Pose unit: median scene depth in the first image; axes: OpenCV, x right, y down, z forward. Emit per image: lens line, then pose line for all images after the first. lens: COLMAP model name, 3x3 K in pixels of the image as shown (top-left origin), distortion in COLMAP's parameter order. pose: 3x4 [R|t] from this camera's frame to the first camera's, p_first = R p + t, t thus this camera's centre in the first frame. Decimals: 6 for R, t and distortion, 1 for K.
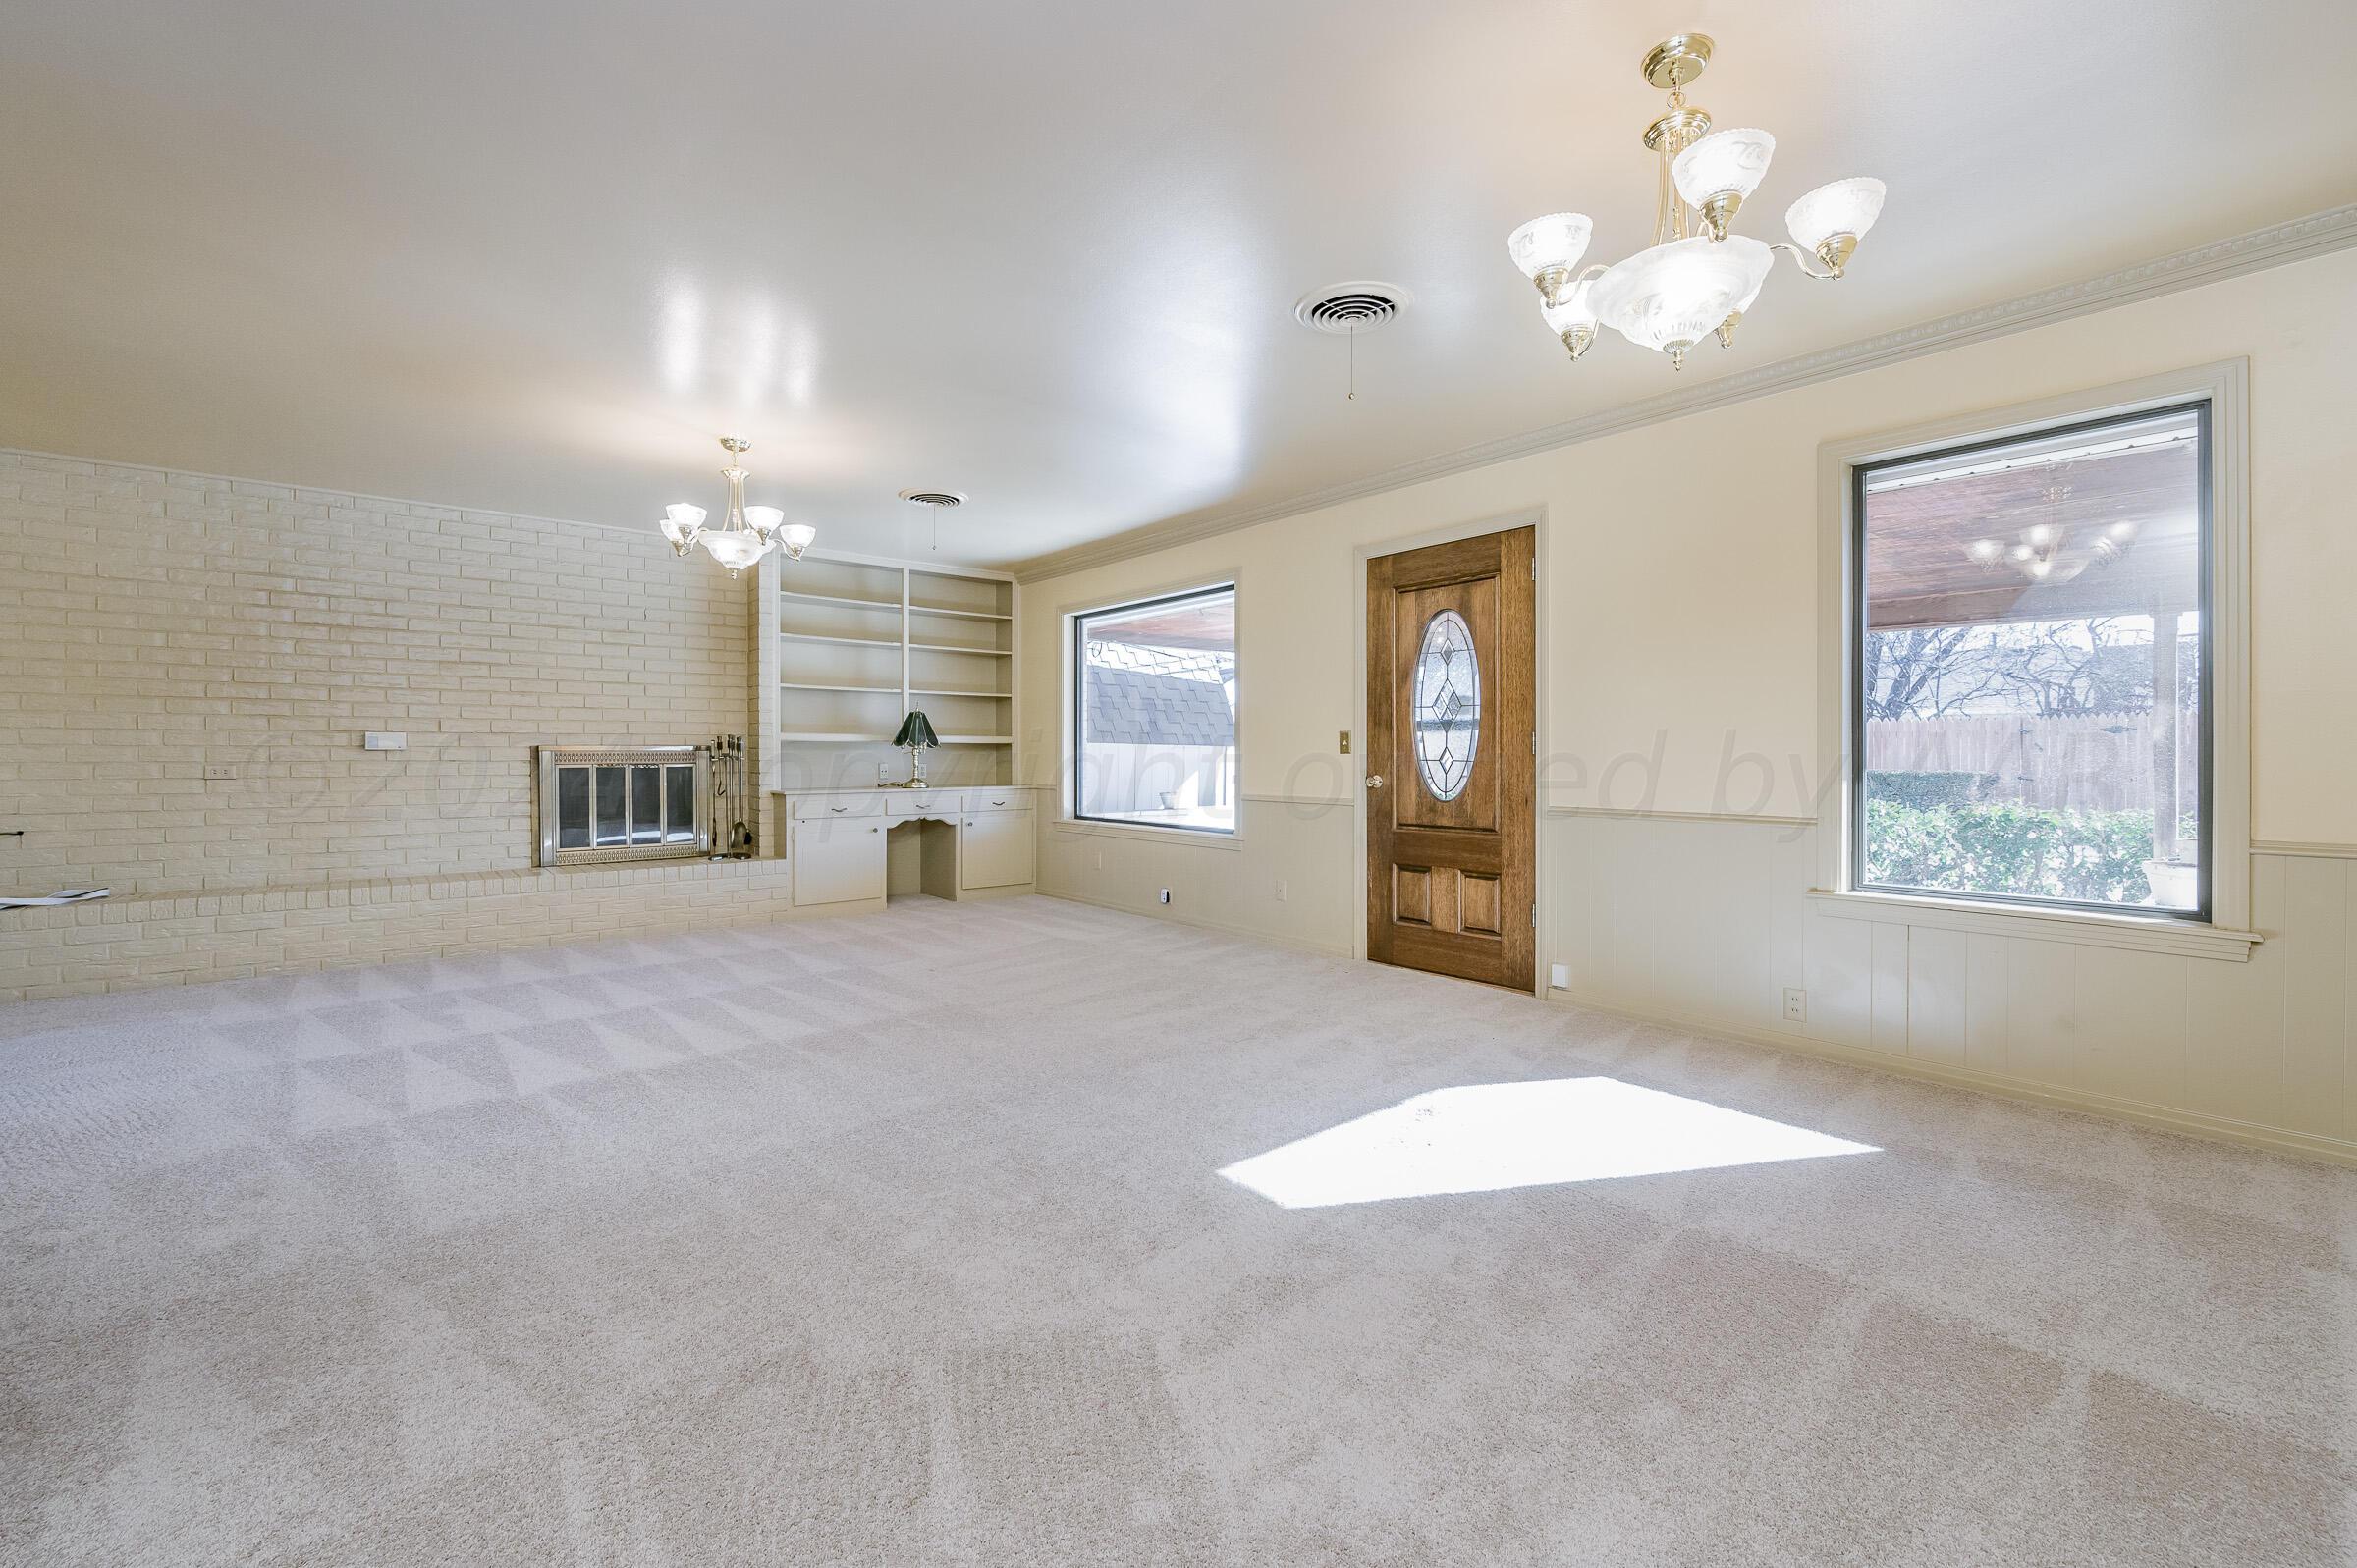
lens RADIAL K [[993.1, 0, 1159.7], [0, 993.1, 770.6], [0, 0, 1]] dist [0.001331, 0.000874]
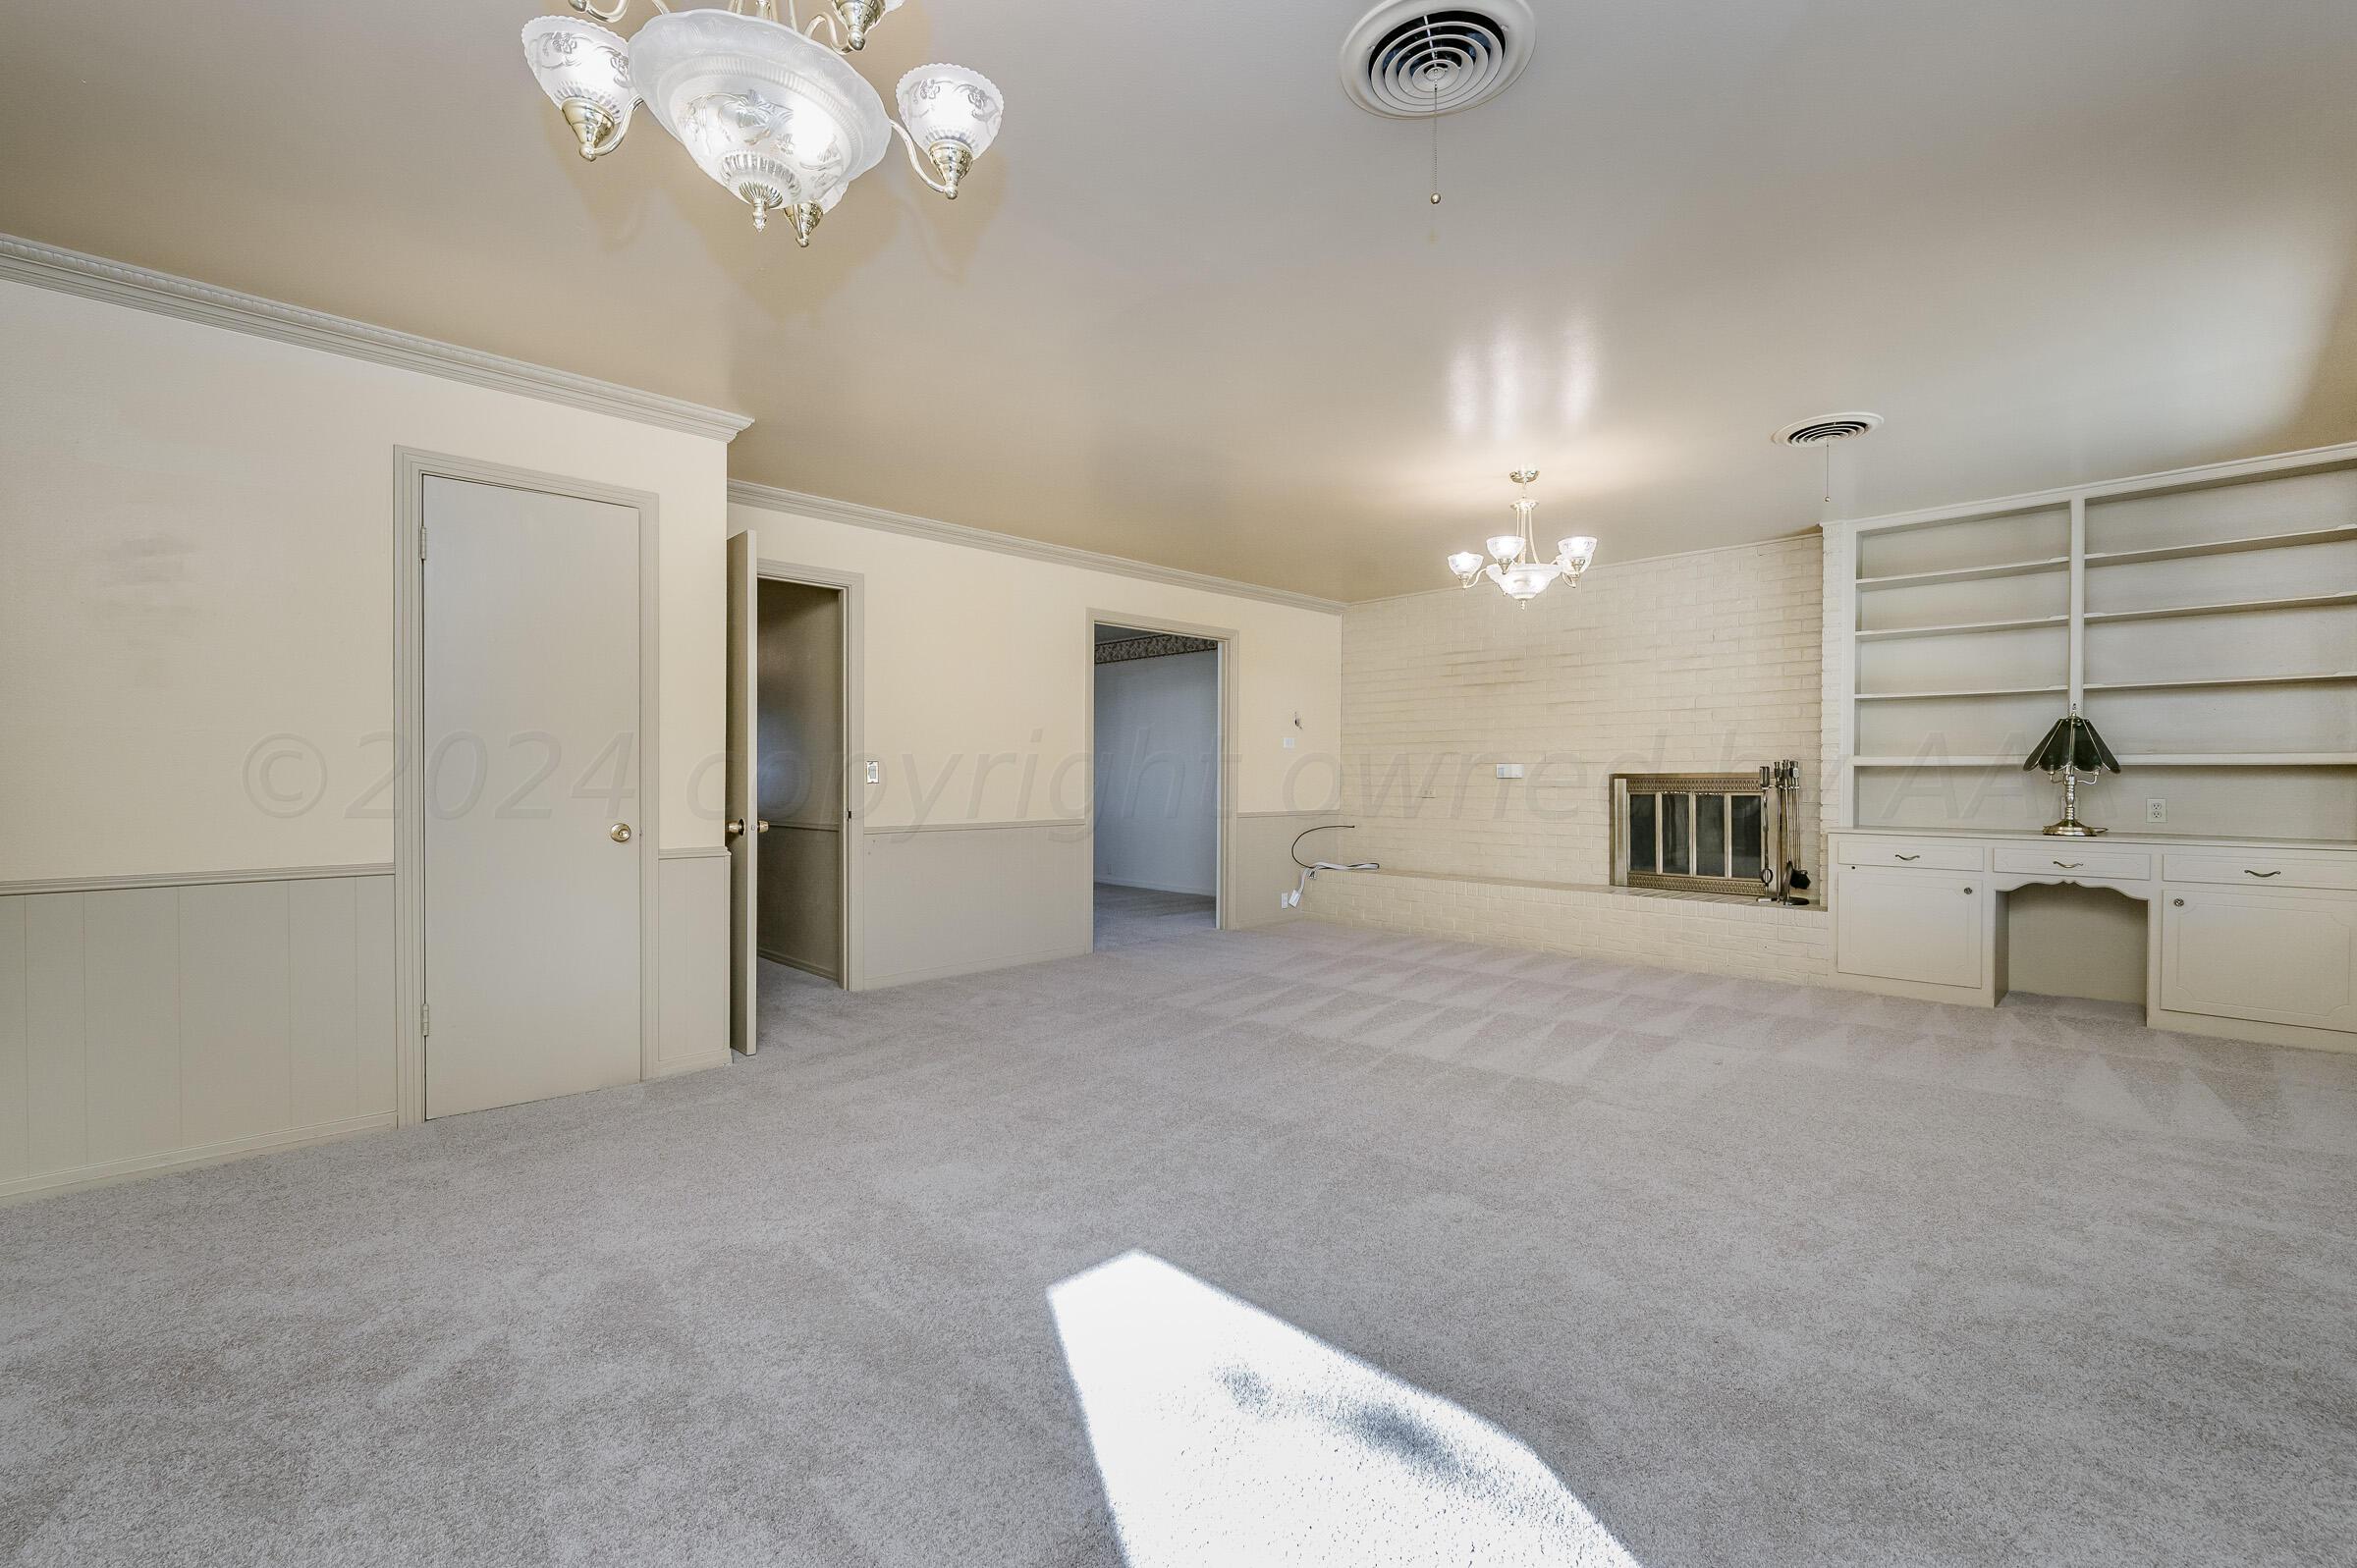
lens RADIAL K [[993.1, 0, 1155.3], [0, 993.1, 784.4], [0, 0, 1]] dist [0.001331, 0.000874]
pose [[0.088401, 0.006468, -0.996064, 1.096464], [-0.018687, 0.999814, 0.004834, -0.023671], [0.995910, 0.018186, 0.088506, 1.076815]]
